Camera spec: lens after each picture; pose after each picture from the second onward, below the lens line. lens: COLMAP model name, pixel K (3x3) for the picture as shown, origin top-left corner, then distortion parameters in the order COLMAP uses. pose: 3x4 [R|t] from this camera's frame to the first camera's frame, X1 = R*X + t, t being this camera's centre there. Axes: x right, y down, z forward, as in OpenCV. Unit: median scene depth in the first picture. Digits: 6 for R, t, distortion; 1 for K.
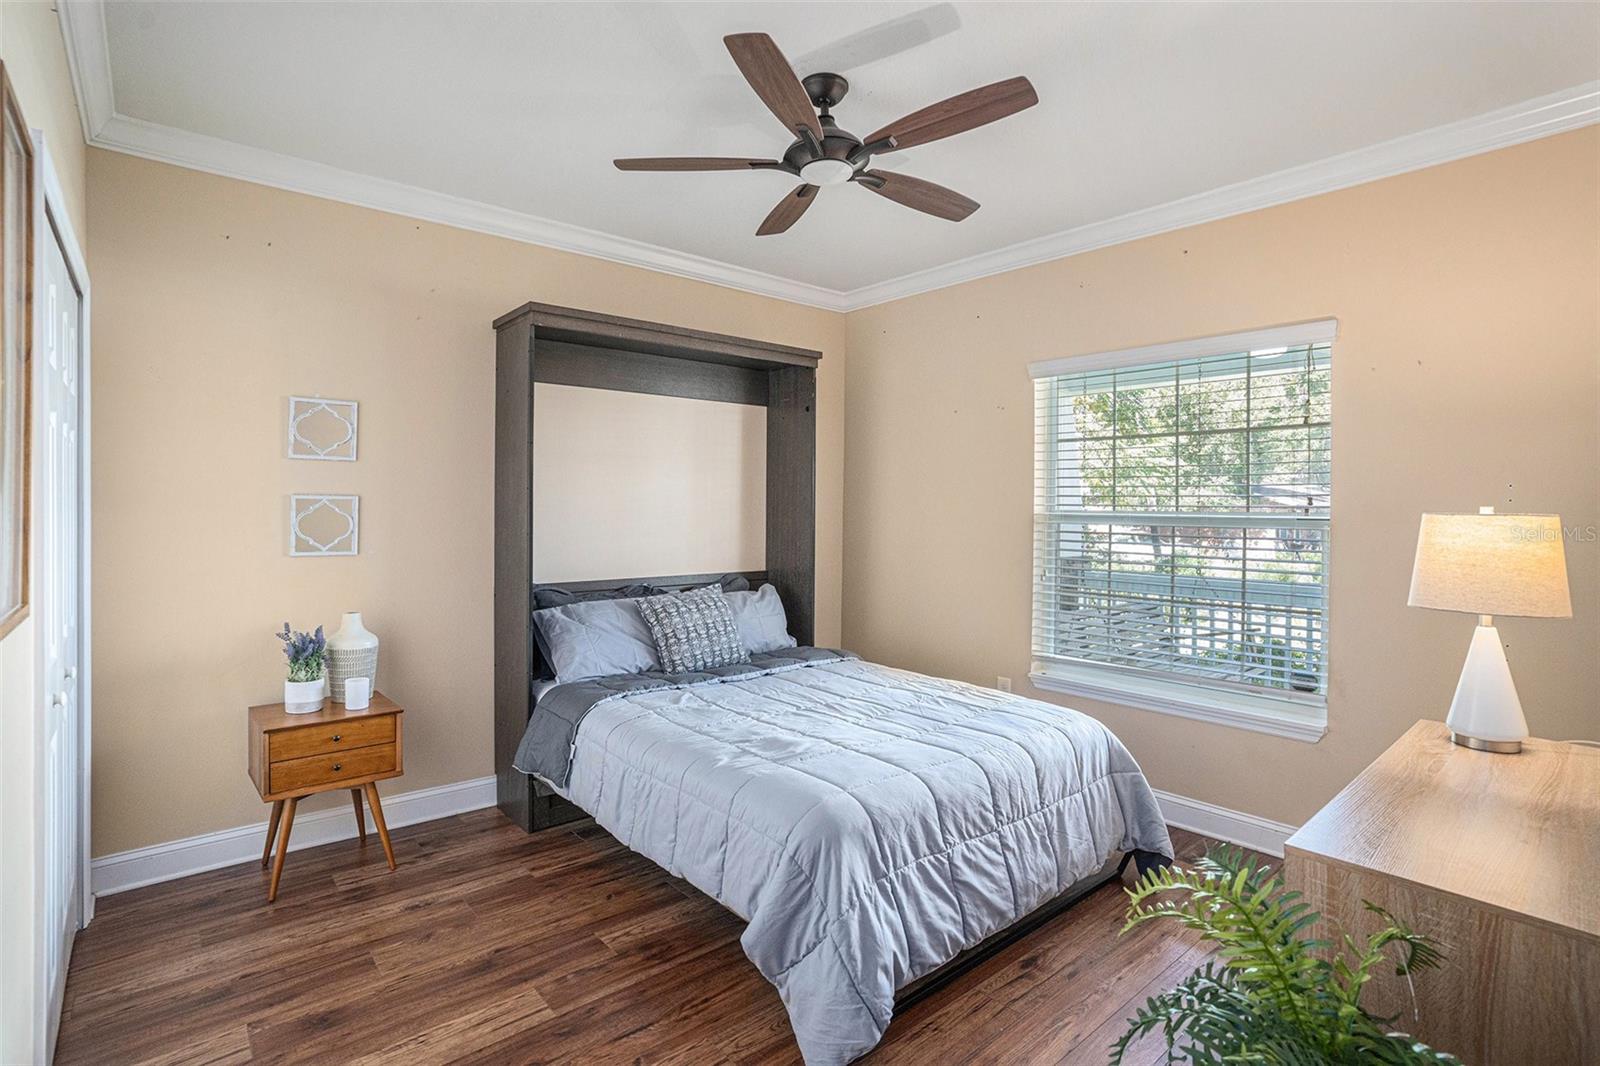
lens RADIAL K [[802.4, 0, 790.4], [0, 802.4, 520.4], [0, 0, 1]] dist [-0.060707, 0.023211]
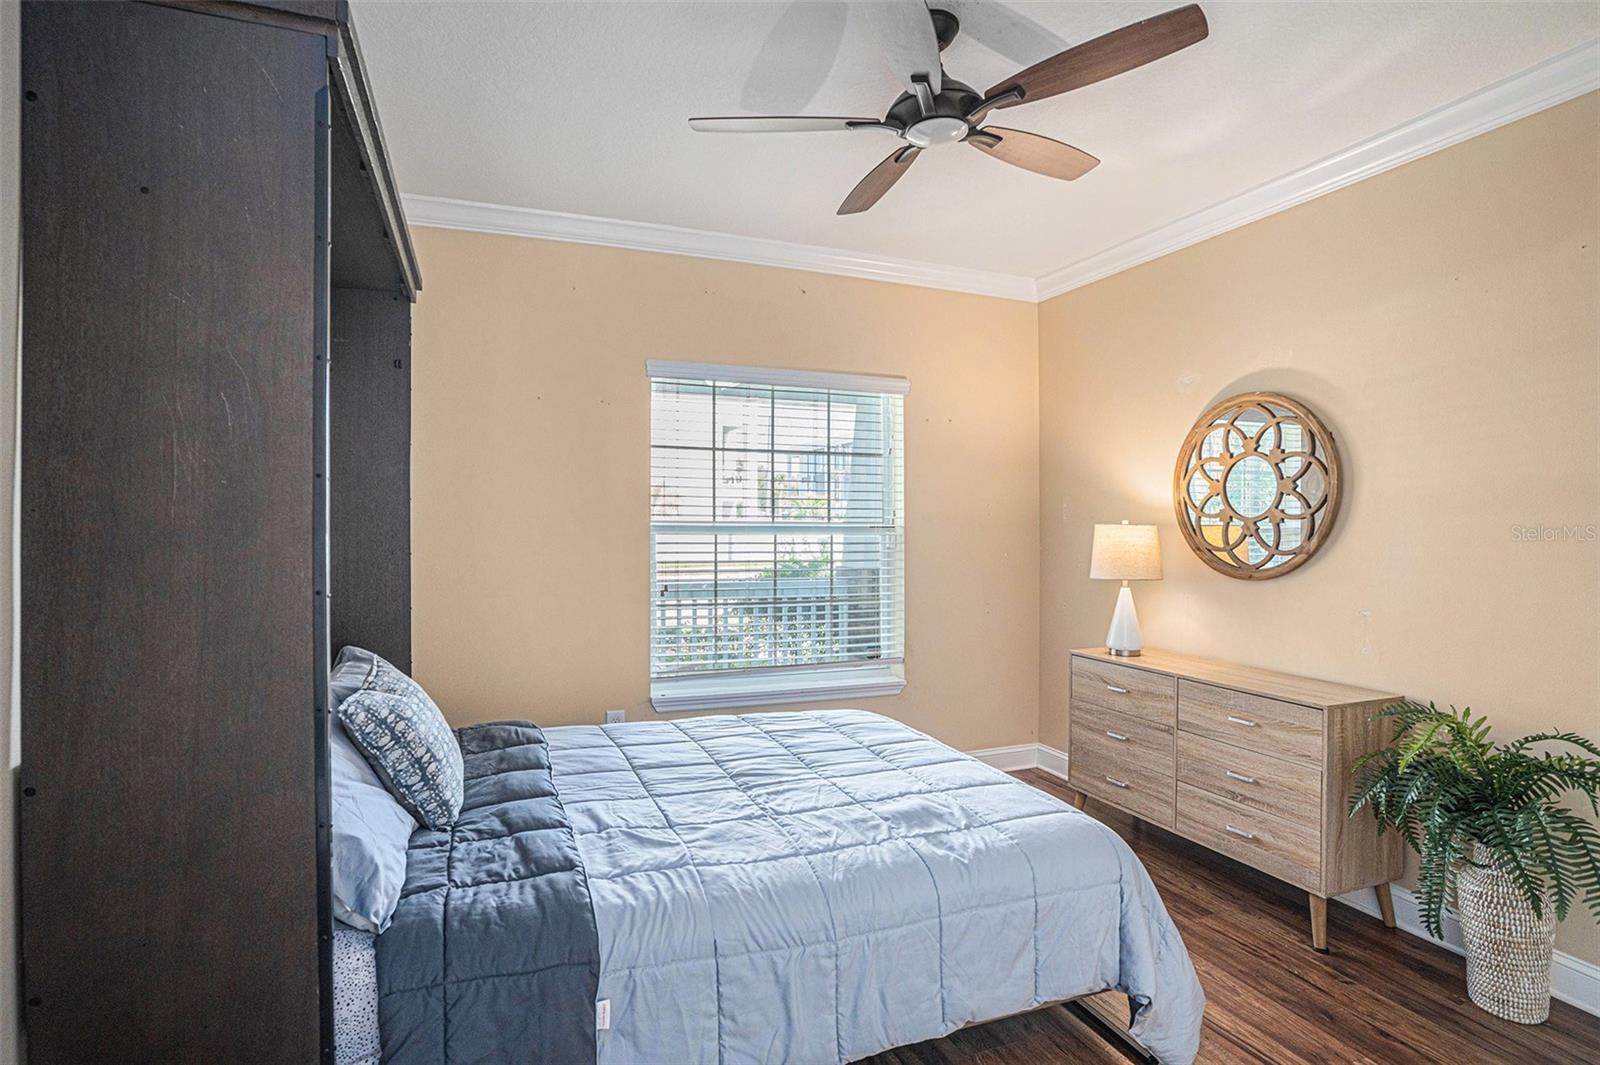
lens RADIAL K [[802.4, 0, 791.2], [0, 802.4, 526.8], [0, 0, 1]] dist [-0.060707, 0.023211]
pose [[0.335542, -0.015711, 0.941894, -0.772790], [0.010624, 0.999860, 0.012894, -0.024075], [-0.941965, 0.005681, 0.335662, 0.800060]]
